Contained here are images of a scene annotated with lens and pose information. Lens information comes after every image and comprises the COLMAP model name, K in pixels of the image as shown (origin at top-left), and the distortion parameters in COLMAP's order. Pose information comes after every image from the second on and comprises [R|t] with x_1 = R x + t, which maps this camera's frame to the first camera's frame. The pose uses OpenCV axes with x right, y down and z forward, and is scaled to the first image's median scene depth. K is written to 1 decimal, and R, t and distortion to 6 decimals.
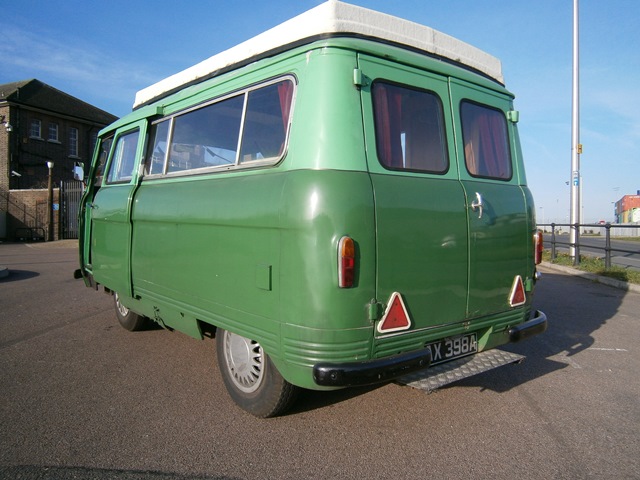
lens RADIAL K [[517.0, 0, 320.0], [0, 517.0, 240.0], [0, 0, 1]] dist [-0.076959, -0.000215]
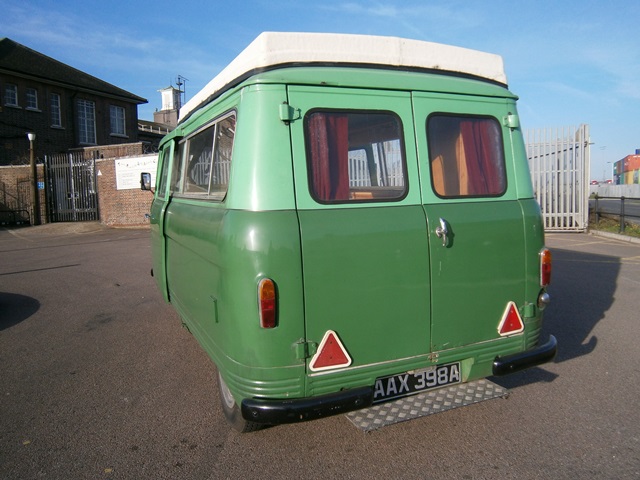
lens RADIAL K [[517.0, 0, 320.0], [0, 517.0, 240.0], [0, 0, 1]] dist [-0.076959, -0.000215]
pose [[0.965866, -0.012165, -0.258755, 0.335066], [0.025428, 0.998525, 0.047973, -0.102520], [0.257789, -0.052915, 0.964751, 0.049112]]
